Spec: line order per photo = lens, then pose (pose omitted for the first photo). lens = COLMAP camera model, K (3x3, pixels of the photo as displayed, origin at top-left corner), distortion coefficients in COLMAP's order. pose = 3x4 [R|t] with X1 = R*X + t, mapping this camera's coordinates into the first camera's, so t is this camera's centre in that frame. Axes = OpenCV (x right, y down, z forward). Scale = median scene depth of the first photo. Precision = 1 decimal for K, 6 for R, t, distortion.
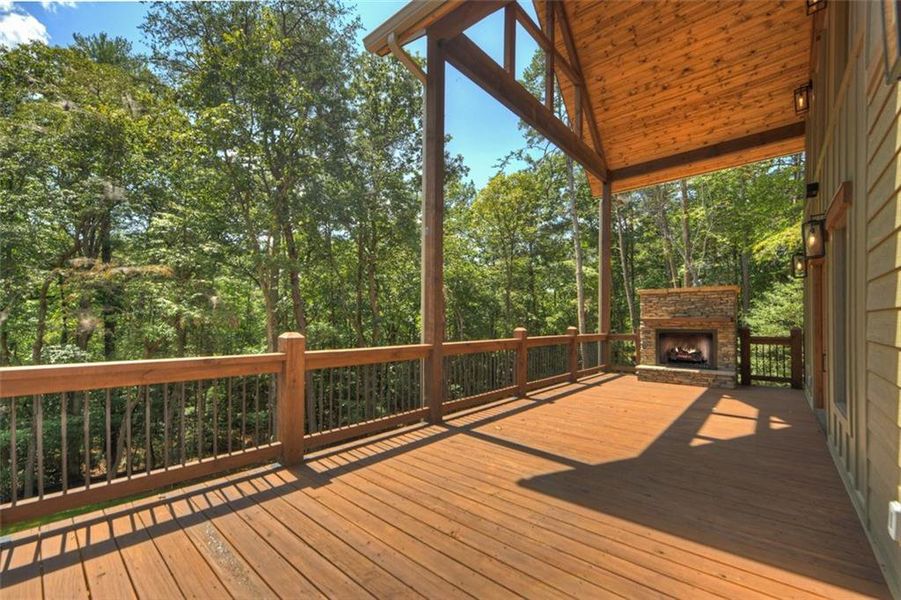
lens RADIAL K [[384.4, 0, 400.8], [0, 384.4, 323.8], [0, 0, 1]] dist [-0.020886, 0.001972]
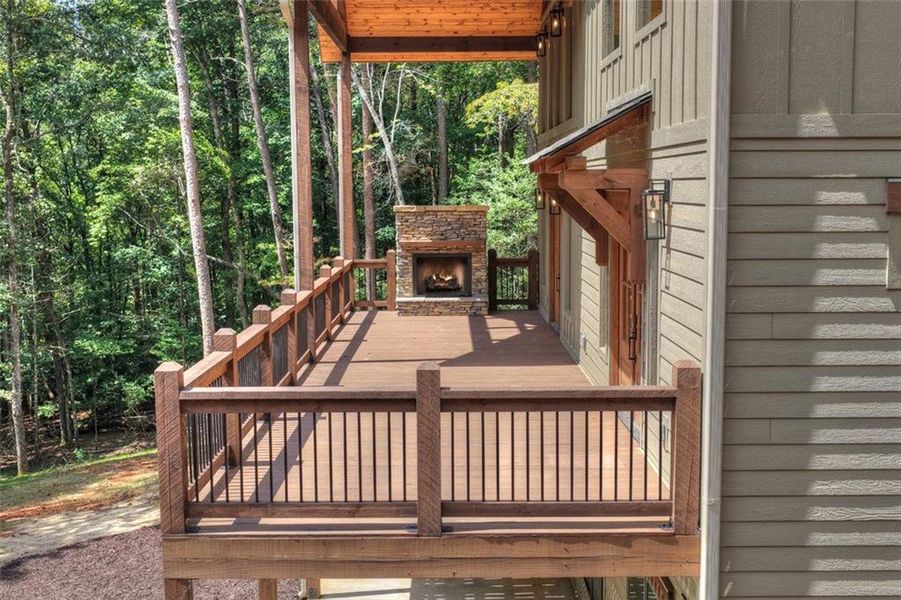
lens RADIAL K [[1131.1, 0, 454.4], [0, 1131.1, 305.4], [0, 0, 1]] dist [0.197320, 0.000000]
pose [[0.712180, -0.074930, 0.697987, -0.376705], [0.013967, 0.995603, 0.092628, -0.037926], [-0.701858, -0.056219, 0.710094, -0.312529]]
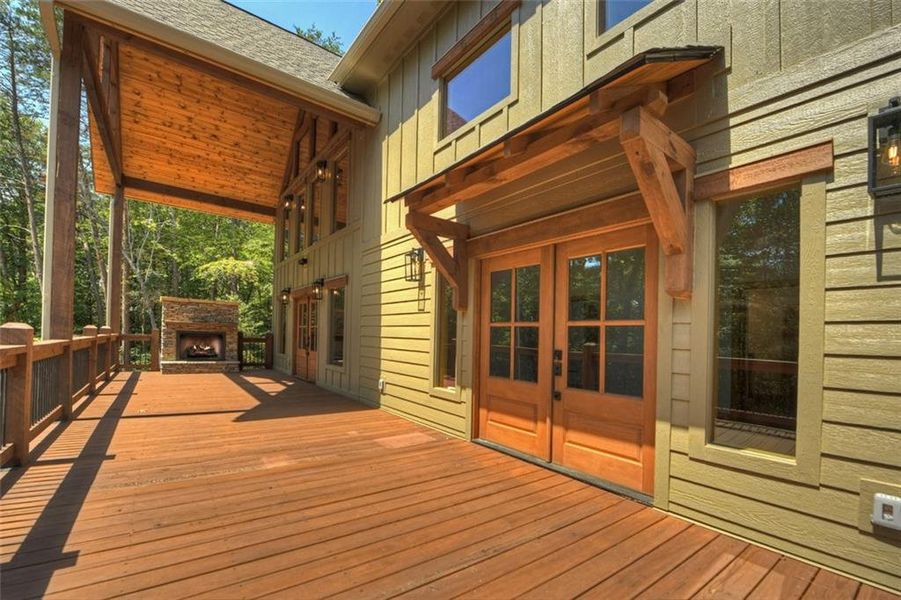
lens RADIAL K [[371.3, 0, 479.1], [0, 371.3, 341.2], [0, 0, 1]] dist [-0.000549, -0.001046]
pose [[0.095030, -0.004467, 0.995464, -0.150629], [-0.024417, 0.999679, 0.006817, 0.005868], [-0.995175, -0.024954, 0.094890, -0.023028]]
